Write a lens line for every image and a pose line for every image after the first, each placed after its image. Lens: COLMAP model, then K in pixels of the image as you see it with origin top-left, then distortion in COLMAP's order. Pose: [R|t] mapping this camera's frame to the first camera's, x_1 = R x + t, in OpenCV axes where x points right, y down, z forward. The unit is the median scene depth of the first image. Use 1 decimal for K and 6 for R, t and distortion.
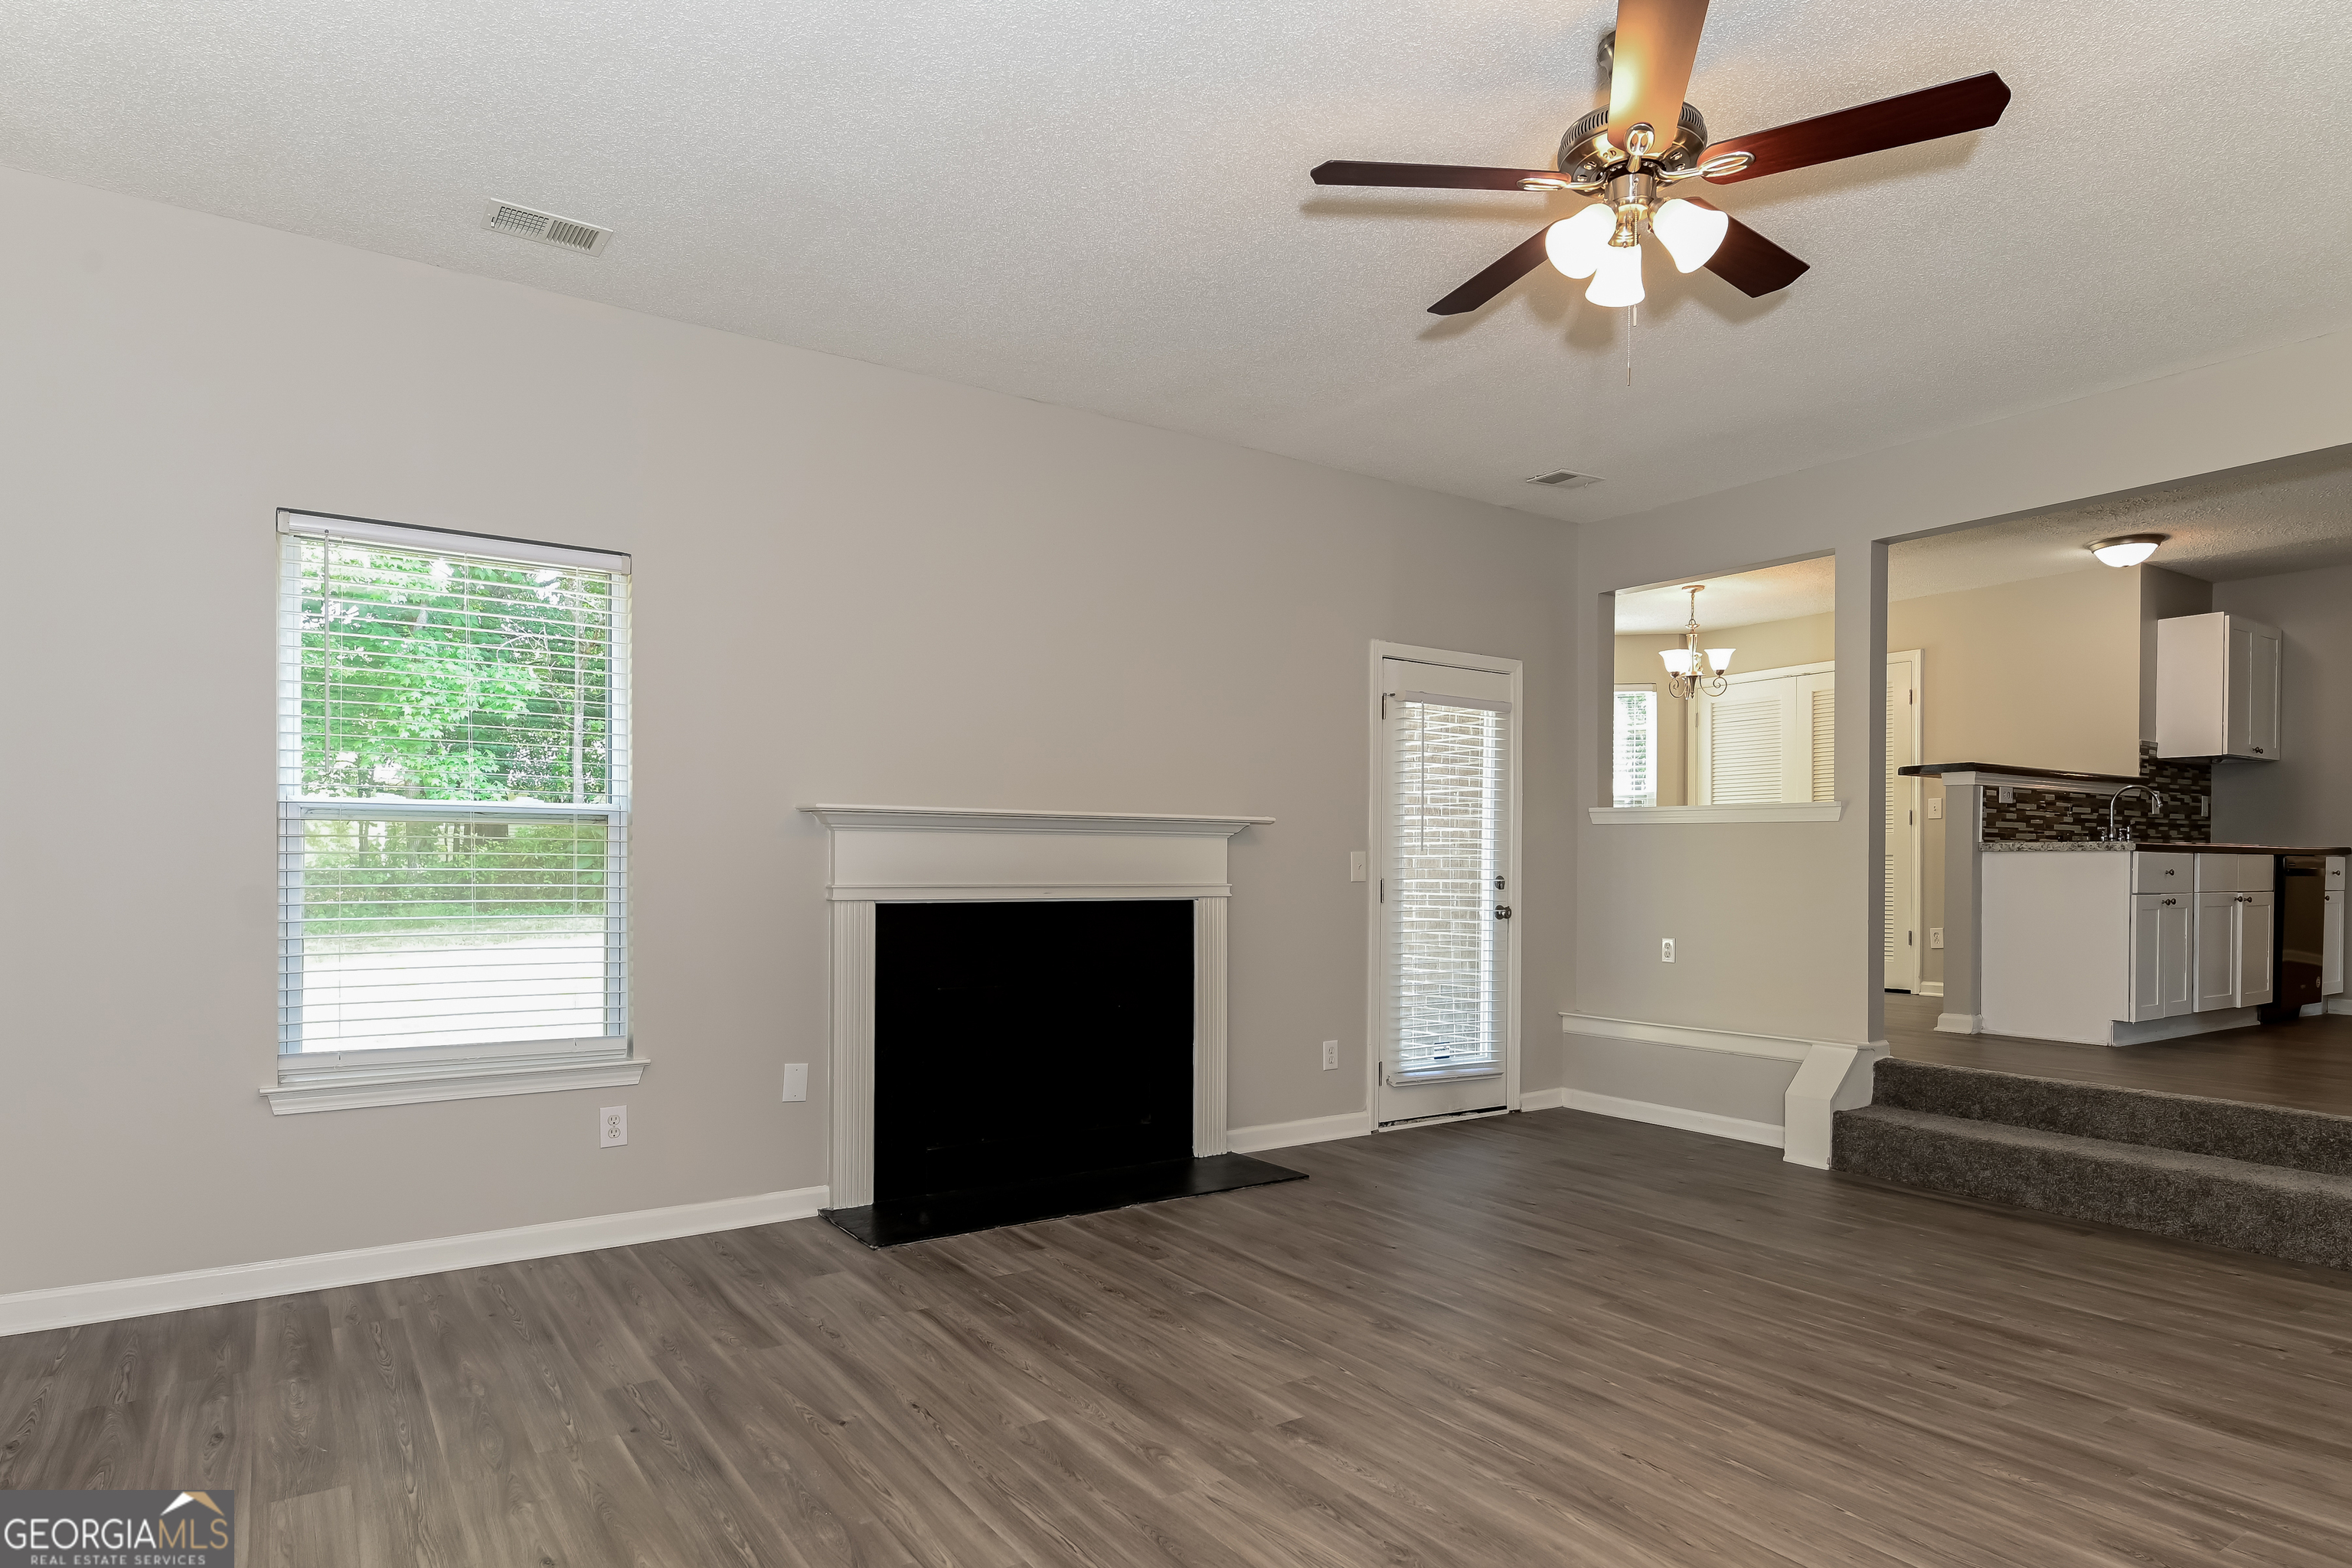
lens RADIAL K [[1355.0, 0, 1184.1], [0, 1355.0, 859.5], [0, 0, 1]] dist [0.000156, -0.001214]
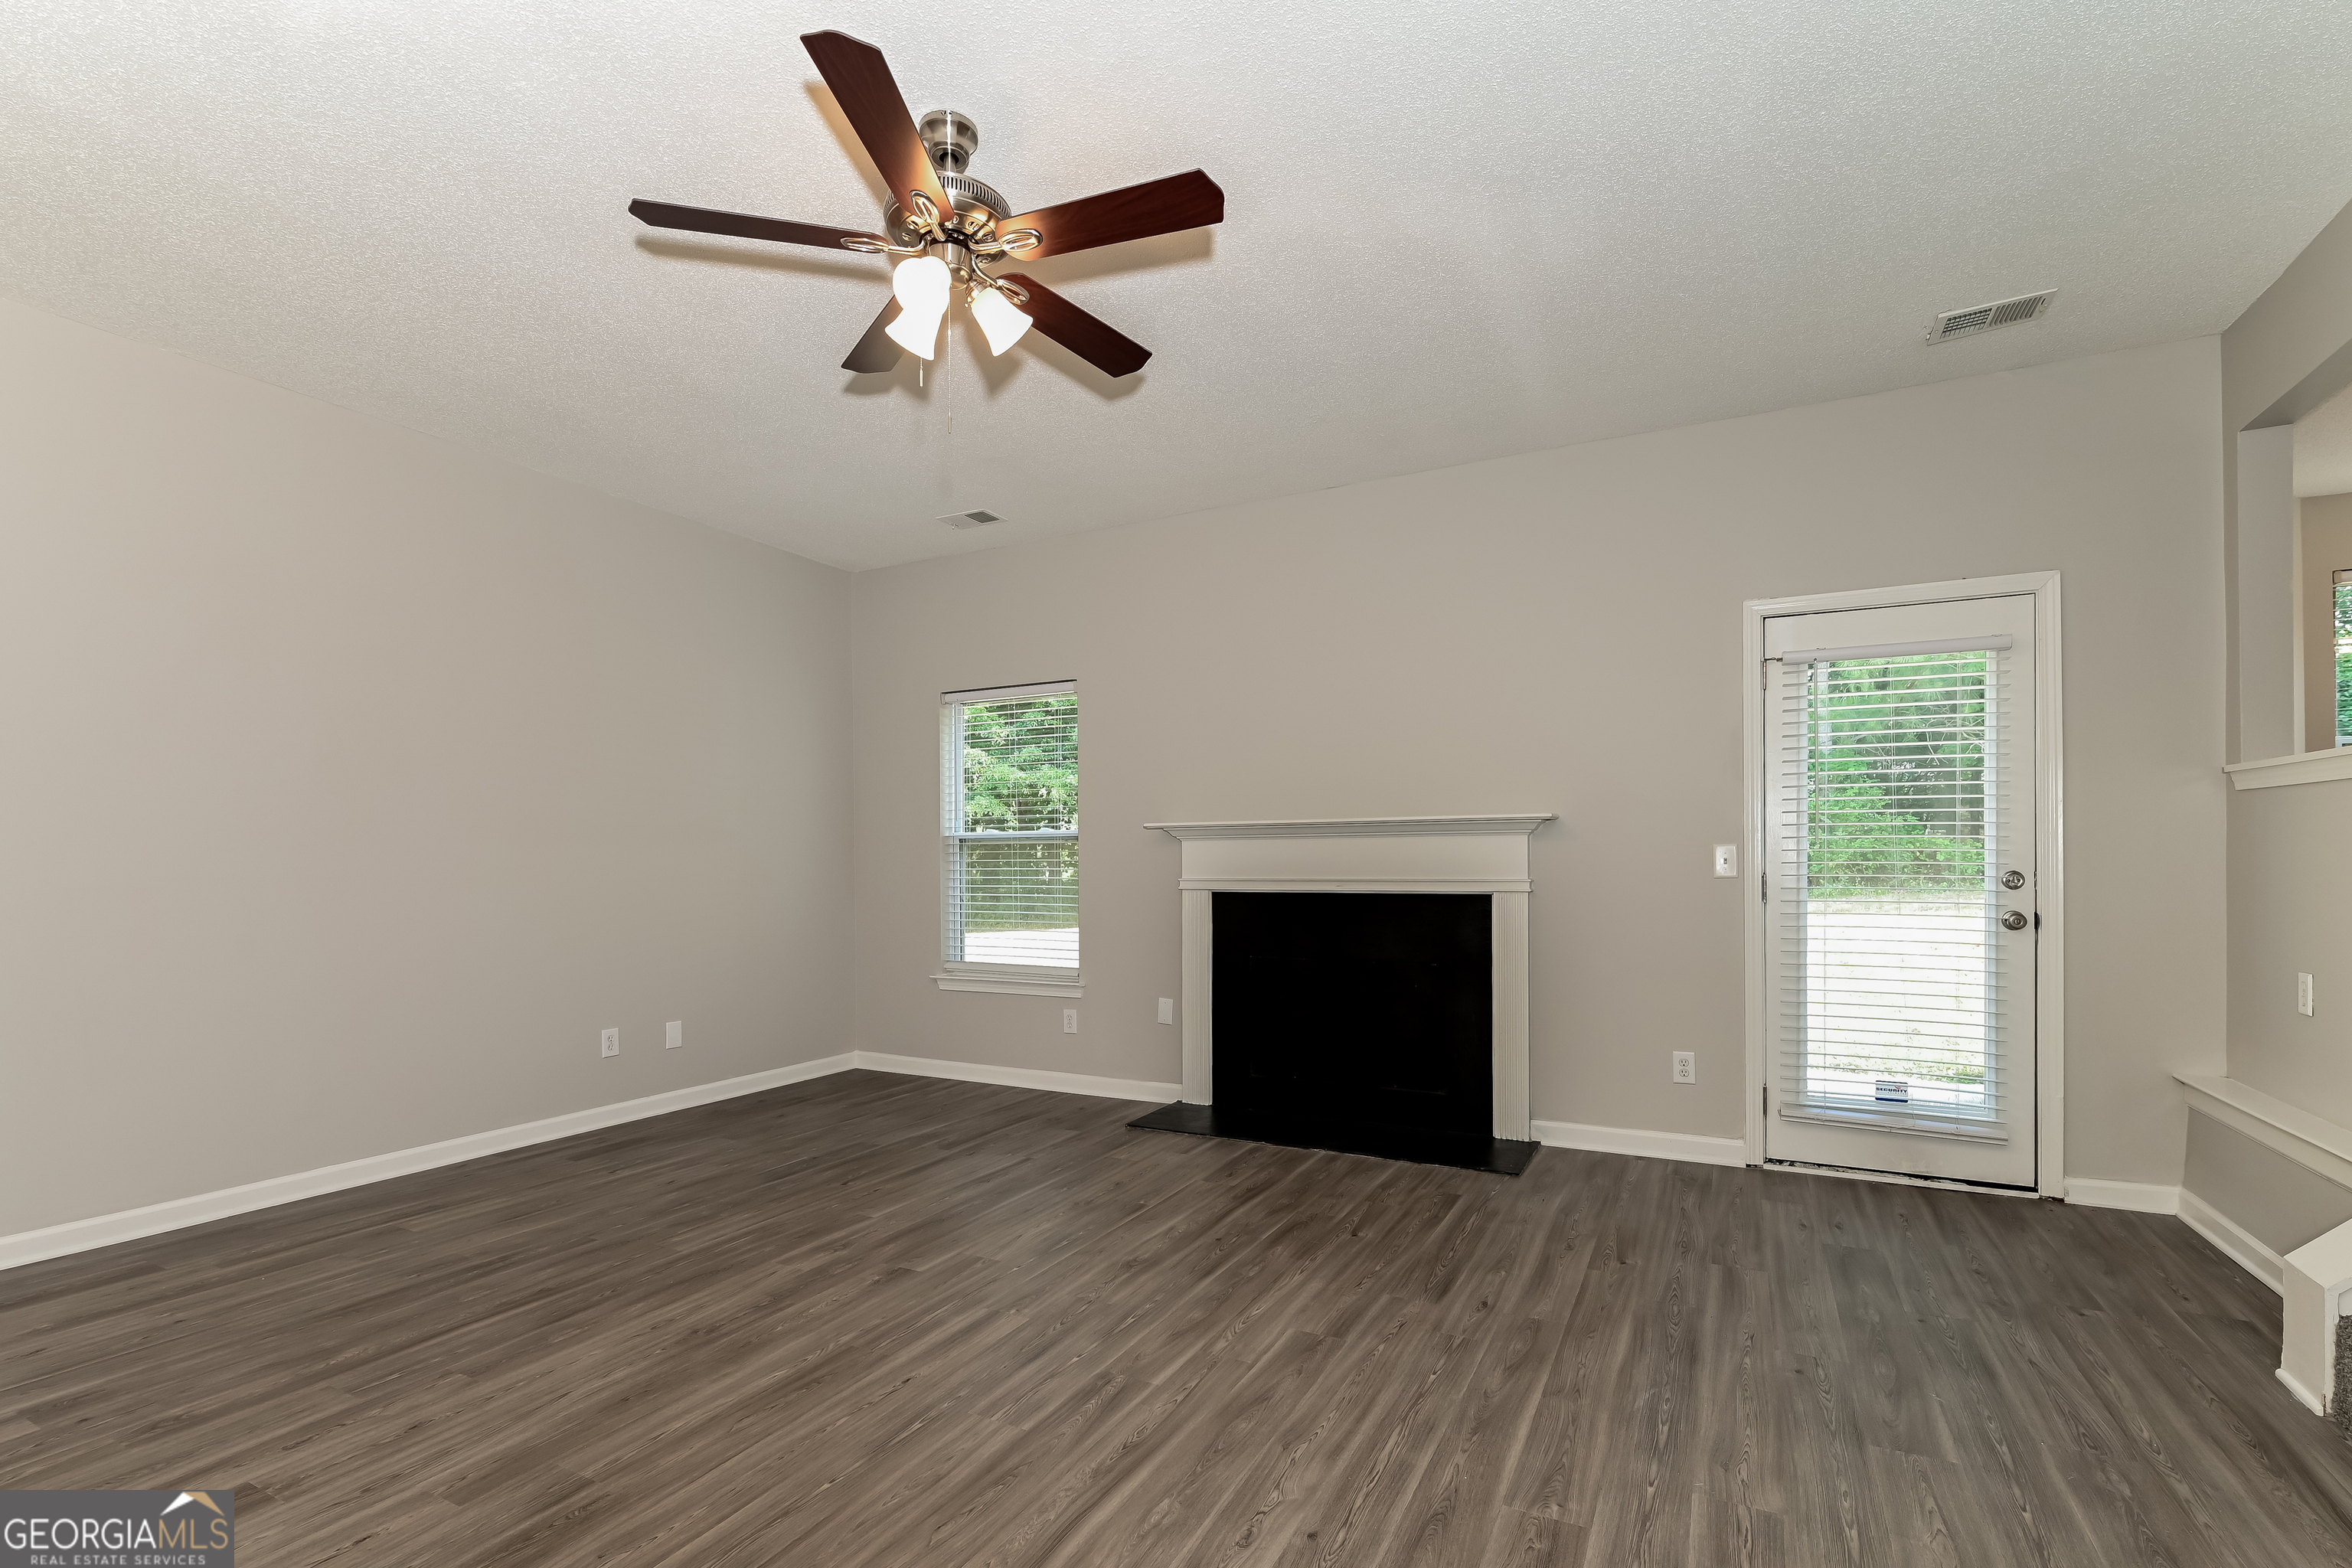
lens RADIAL K [[1042.8, 0, 1172.3], [0, 1042.8, 848.0], [0, 0, 1]] dist [-0.001143, 0.000032]
pose [[0.470600, -0.018851, -0.882146, 0.735192], [0.014781, 0.999800, -0.013480, 0.000696], [0.882223, -0.006695, 0.470784, 0.469635]]
